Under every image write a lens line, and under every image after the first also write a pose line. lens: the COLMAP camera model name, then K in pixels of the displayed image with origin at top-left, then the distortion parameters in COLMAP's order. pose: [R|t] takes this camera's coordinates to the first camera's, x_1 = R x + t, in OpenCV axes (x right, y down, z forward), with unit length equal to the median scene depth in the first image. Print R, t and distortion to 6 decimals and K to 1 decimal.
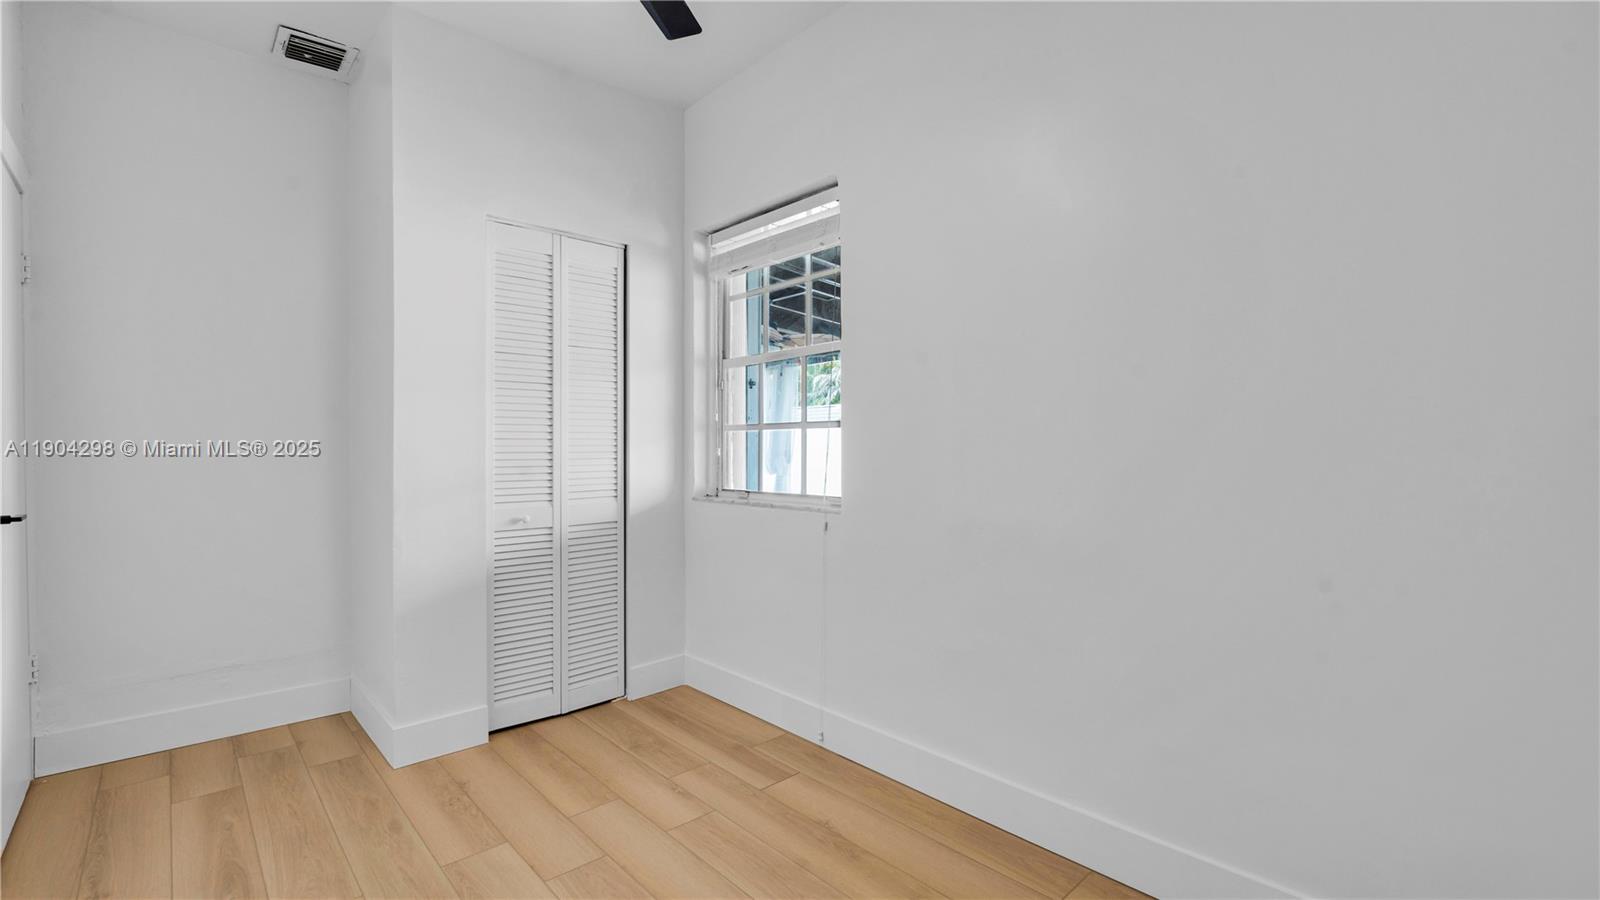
lens RADIAL K [[693.5, 0, 803.5], [0, 693.5, 449.9], [0, 0, 1]] dist [-0.010047, 0.000519]
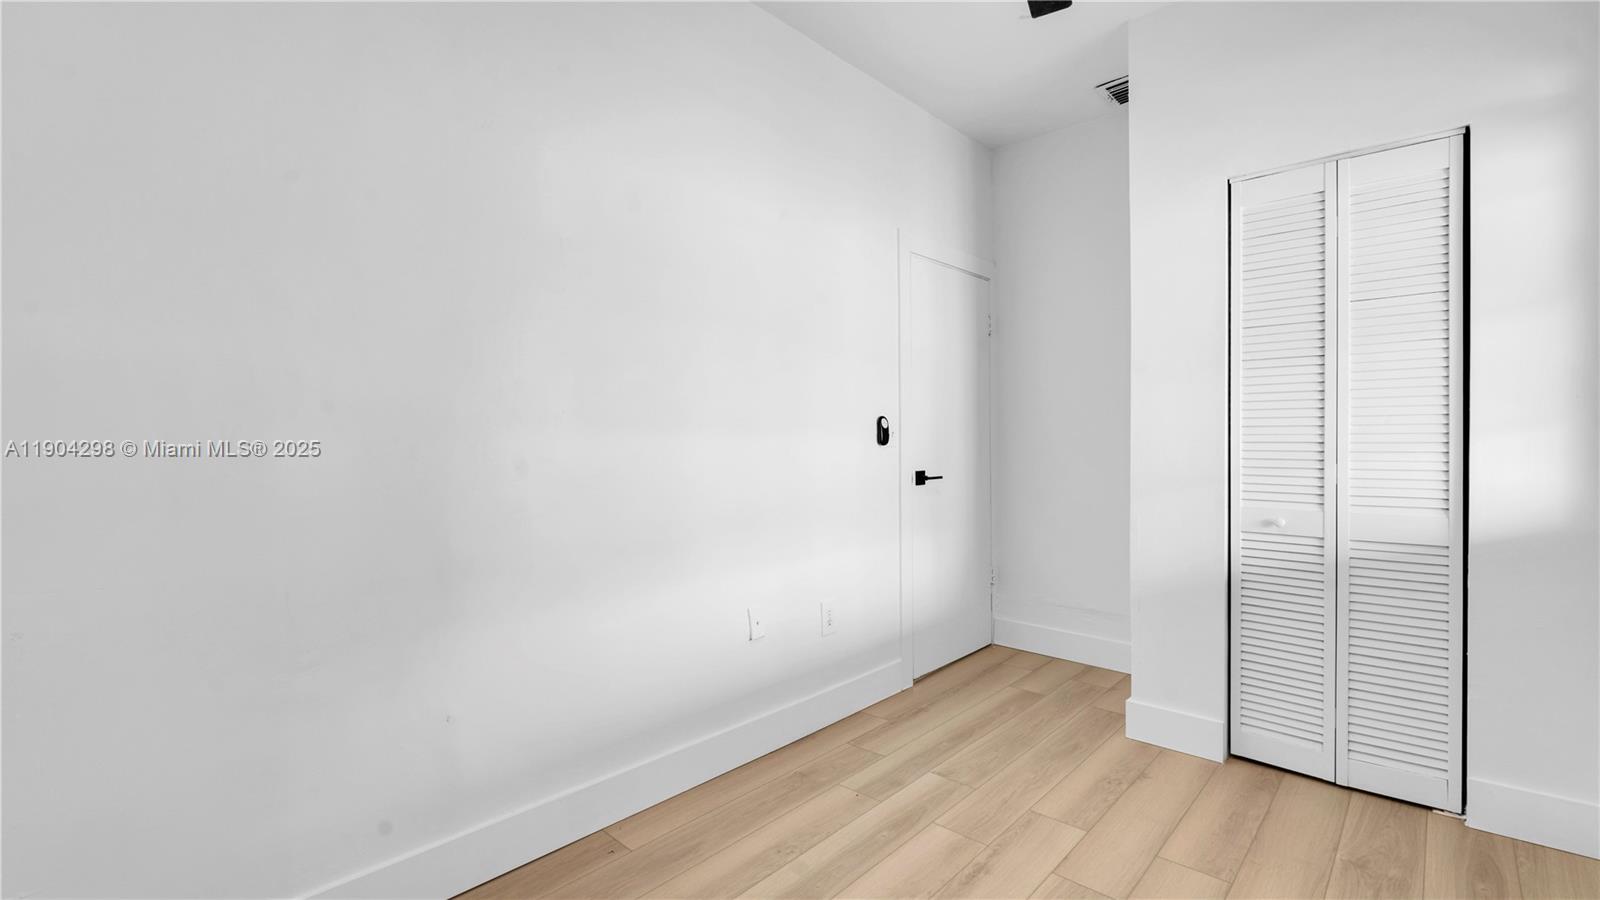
lens RADIAL K [[693.5, 0, 801.6], [0, 693.5, 435.6], [0, 0, 1]] dist [-0.010047, 0.000519]
pose [[0.081673, 0.000630, -0.996659, 0.370522], [-0.006576, 0.999978, 0.000093, -0.000463], [0.996637, 0.006547, 0.081676, 0.352359]]
